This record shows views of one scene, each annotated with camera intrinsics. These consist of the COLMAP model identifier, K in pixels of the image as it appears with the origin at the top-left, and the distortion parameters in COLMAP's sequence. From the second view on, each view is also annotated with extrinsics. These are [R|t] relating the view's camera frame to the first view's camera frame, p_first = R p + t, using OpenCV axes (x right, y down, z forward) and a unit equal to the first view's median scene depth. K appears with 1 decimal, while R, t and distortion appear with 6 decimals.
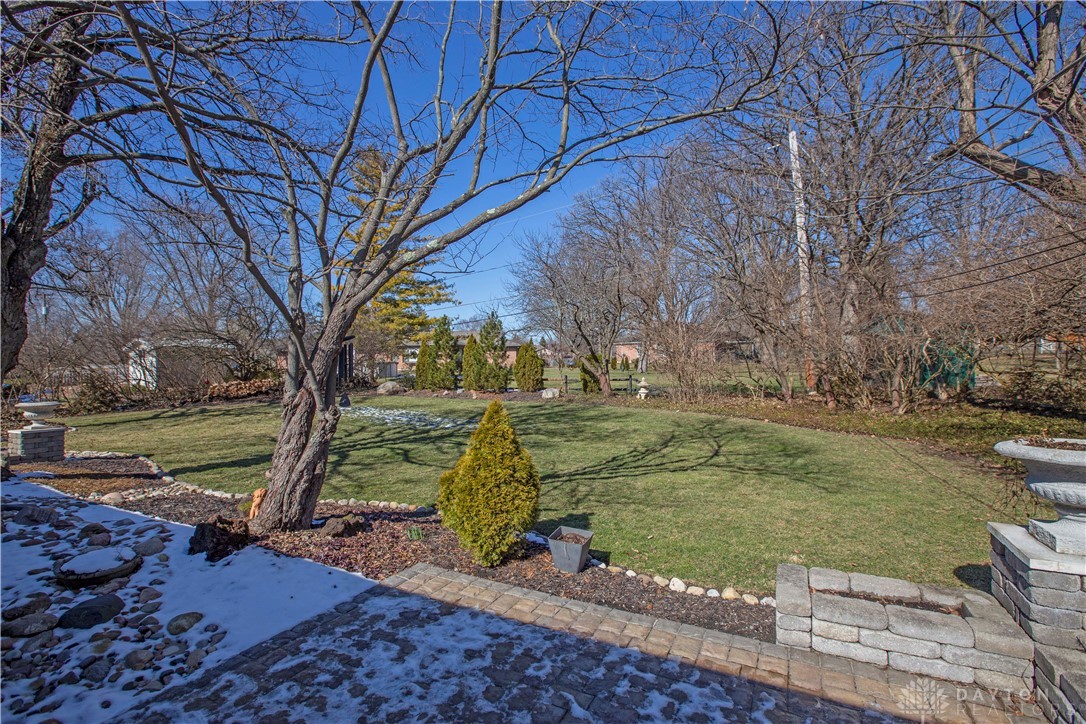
lens RADIAL K [[498.6, 0, 523.1], [0, 498.6, 360.6], [0, 0, 1]] dist [-0.047354, 0.015451]
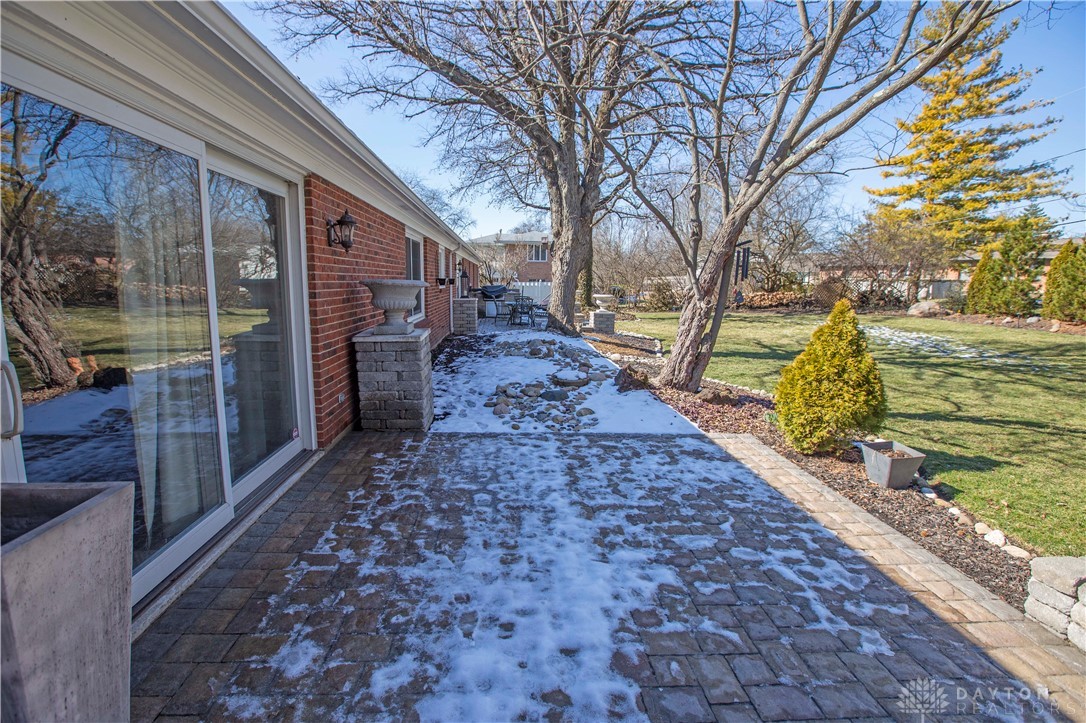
lens RADIAL K [[498.6, 0, 523.1], [0, 498.6, 360.1], [0, 0, 1]] dist [-0.047354, 0.015451]
pose [[0.505736, 0.160300, -0.847665, 0.493409], [-0.017936, 0.984326, 0.175442, 0.039118], [0.862502, -0.073524, 0.500684, -0.043448]]
